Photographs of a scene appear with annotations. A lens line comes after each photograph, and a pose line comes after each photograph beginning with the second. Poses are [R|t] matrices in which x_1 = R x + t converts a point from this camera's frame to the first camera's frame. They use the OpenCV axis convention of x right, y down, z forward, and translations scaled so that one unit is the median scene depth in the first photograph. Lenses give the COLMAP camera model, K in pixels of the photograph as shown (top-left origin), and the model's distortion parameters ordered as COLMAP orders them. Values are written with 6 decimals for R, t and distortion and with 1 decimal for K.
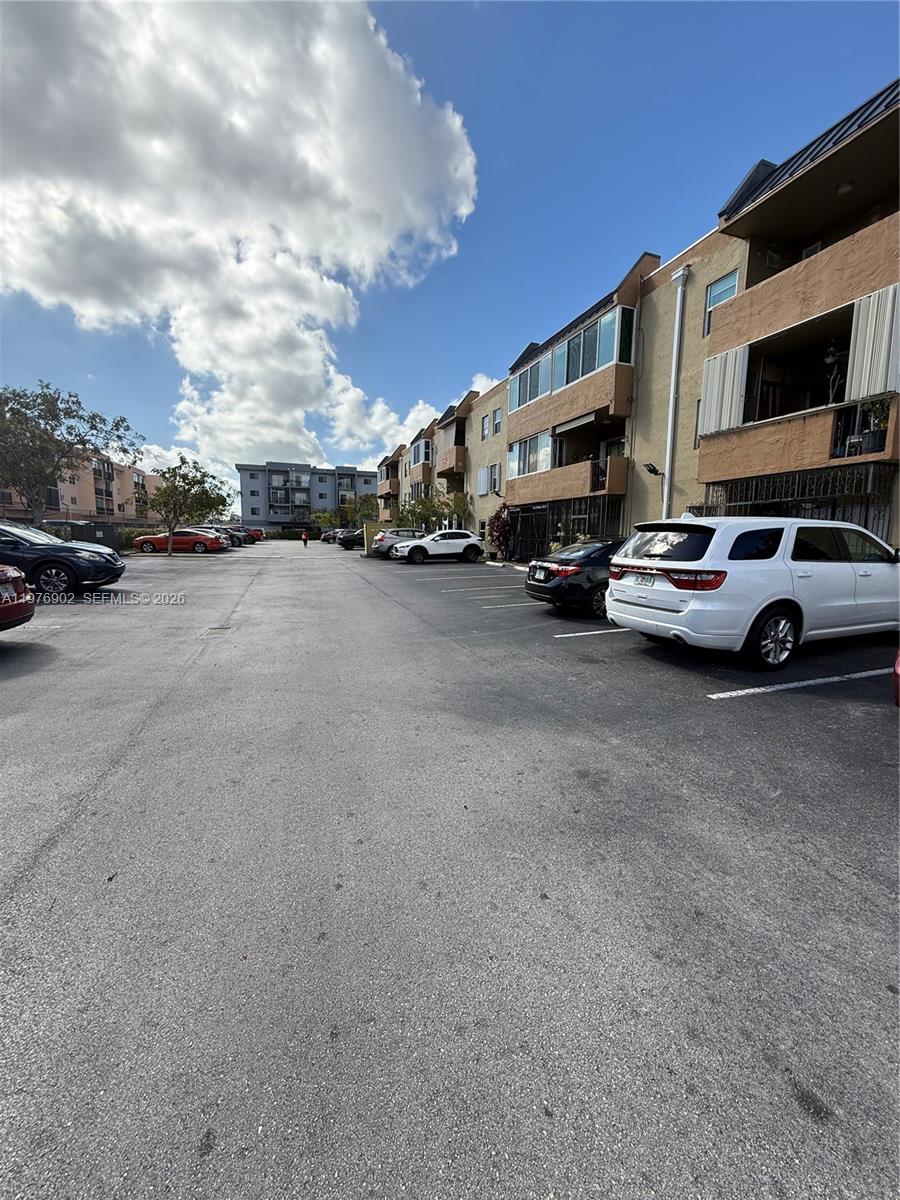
lens RADIAL K [[477.7, 0, 450.6], [0, 477.7, 597.2], [0, 0, 1]] dist [0.000128, -0.000062]
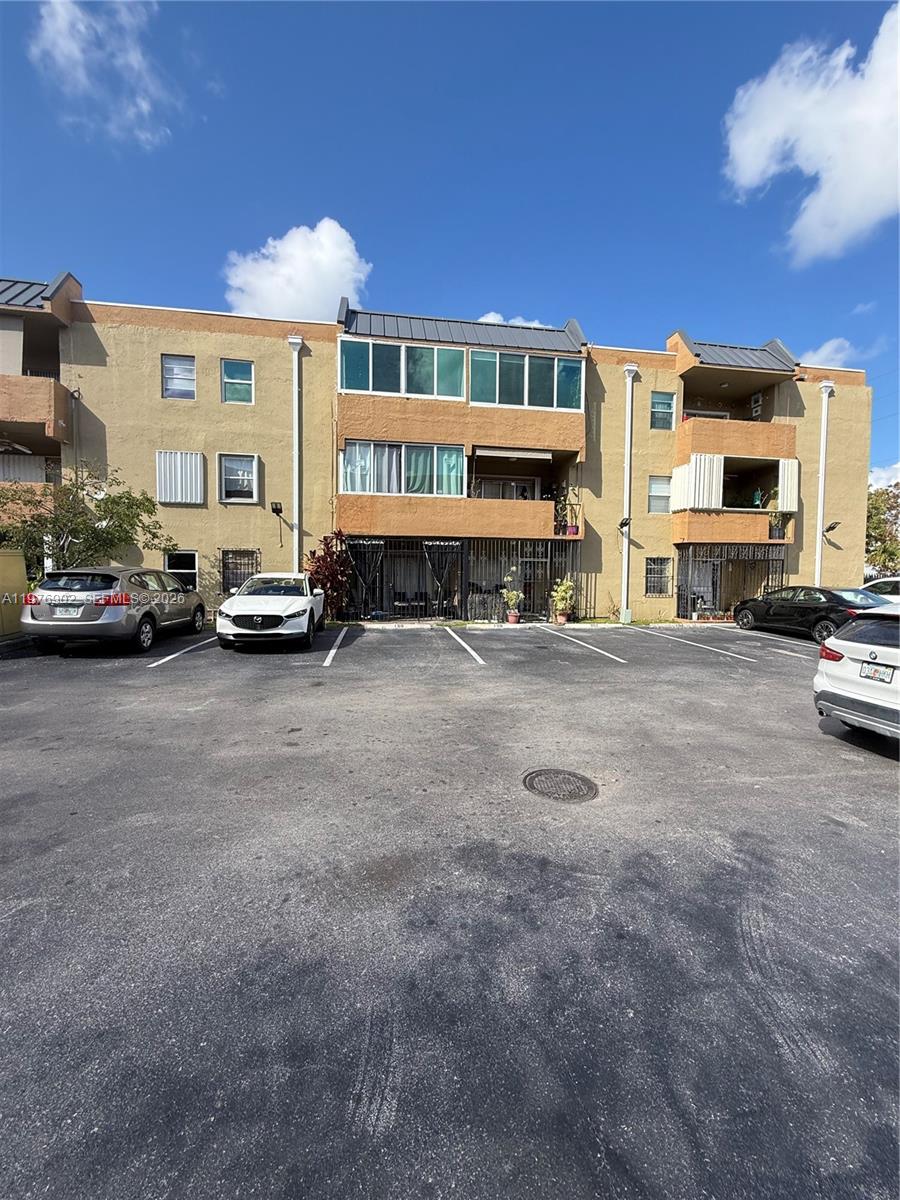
lens RADIAL K [[477.7, 0, 450.6], [0, 477.7, 597.2], [0, 0, 1]] dist [0.000128, -0.000062]
pose [[0.171154, -0.056757, 0.983608, -1.126043], [0.120551, 0.992044, 0.036267, -0.264649], [-0.977841, 0.112367, 0.176635, 1.761724]]
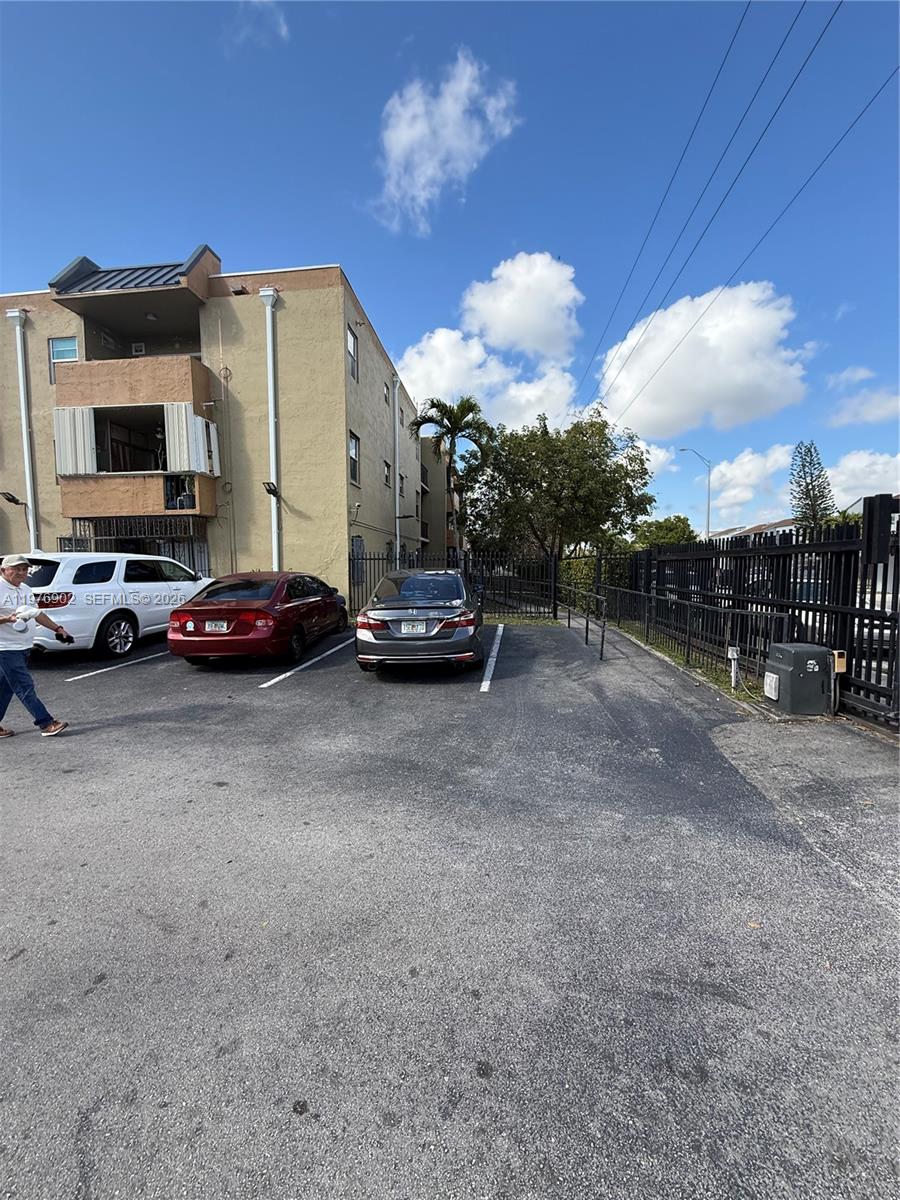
lens RADIAL K [[477.7, 0, 450.6], [0, 477.7, 597.2], [0, 0, 1]] dist [0.000128, -0.000062]
pose [[0.448144, -0.077795, 0.890570, -0.092407], [0.125123, 0.991859, 0.023680, 0.034895], [-0.885162, 0.100819, 0.454229, -0.328715]]
